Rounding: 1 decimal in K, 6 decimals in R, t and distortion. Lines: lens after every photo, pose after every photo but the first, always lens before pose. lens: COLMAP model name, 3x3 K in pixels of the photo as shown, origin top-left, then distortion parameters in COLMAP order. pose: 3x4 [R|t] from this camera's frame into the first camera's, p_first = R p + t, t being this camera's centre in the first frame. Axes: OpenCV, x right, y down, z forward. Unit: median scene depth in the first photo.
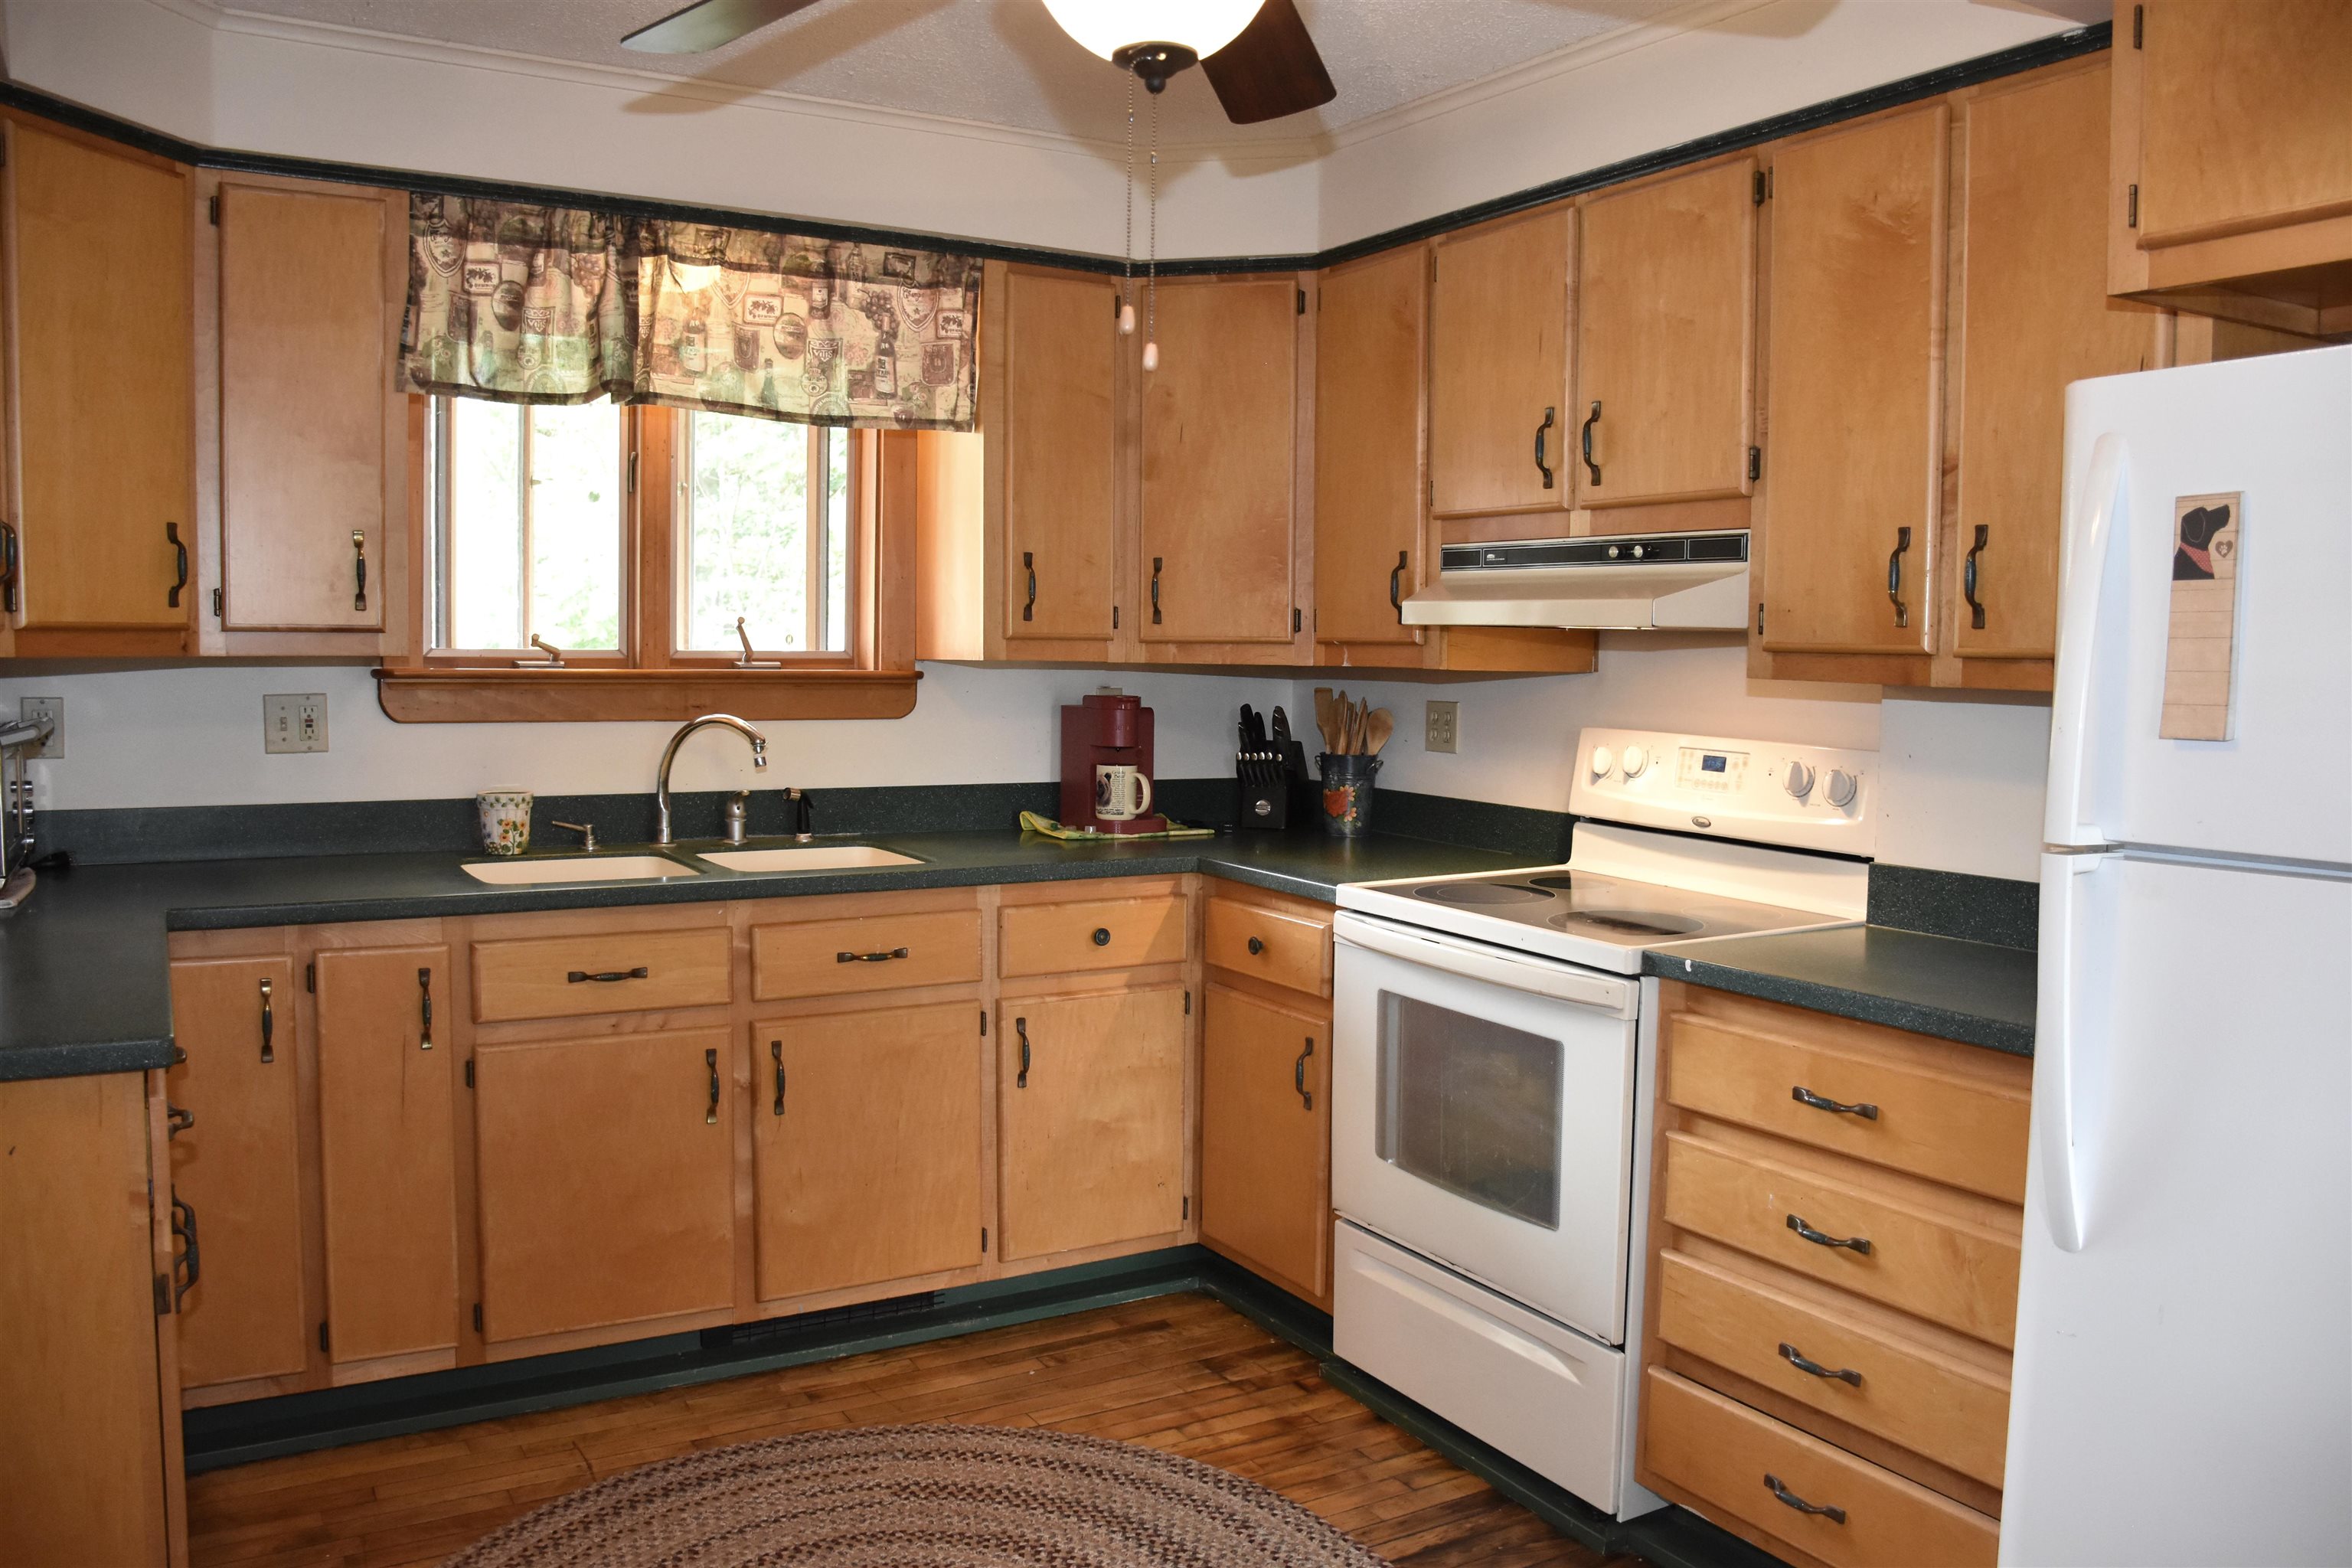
lens RADIAL K [[1813.4, 0, 1176.0], [0, 1813.4, 784.0], [0, 0, 1]] dist [-0.164464, 0.103900]
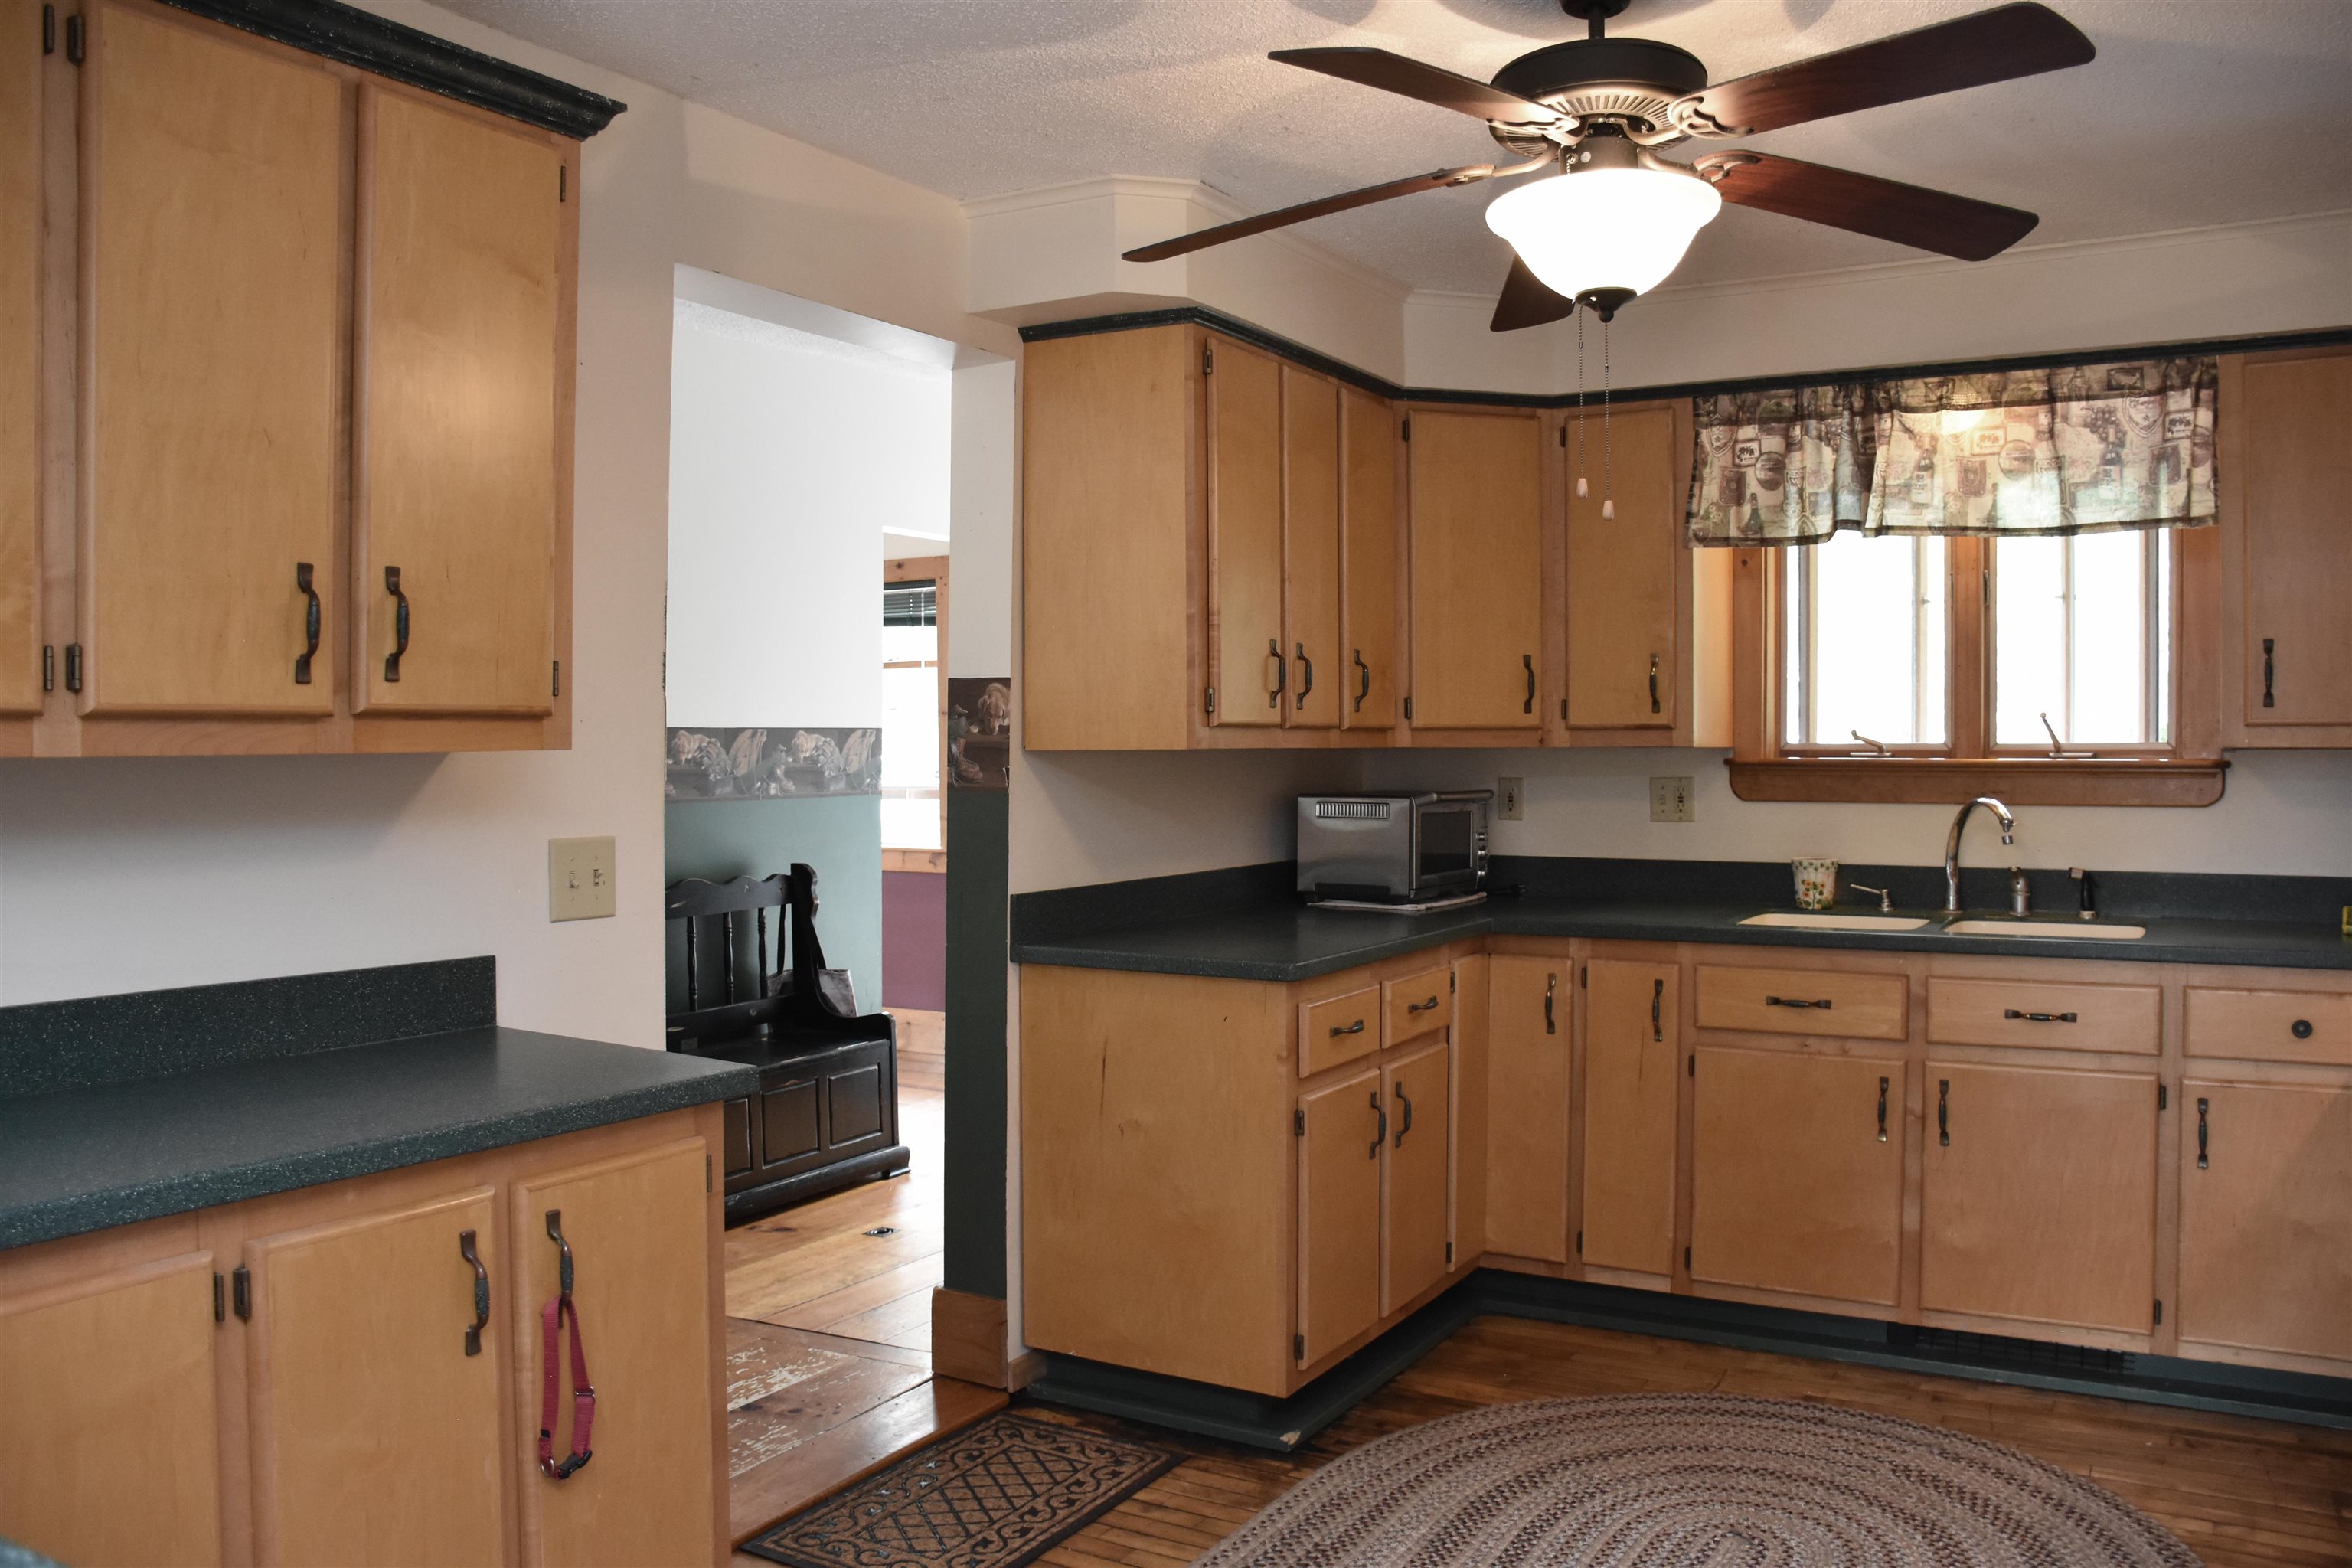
lens RADIAL K [[1813.4, 0, 1176.0], [0, 1813.4, 784.0], [0, 0, 1]] dist [-0.164464, 0.103900]
pose [[0.475122, -0.000370, -0.879920, 0.516716], [-0.057378, 0.997859, -0.031402, 0.017972], [0.878047, 0.065408, 0.474084, 0.025883]]
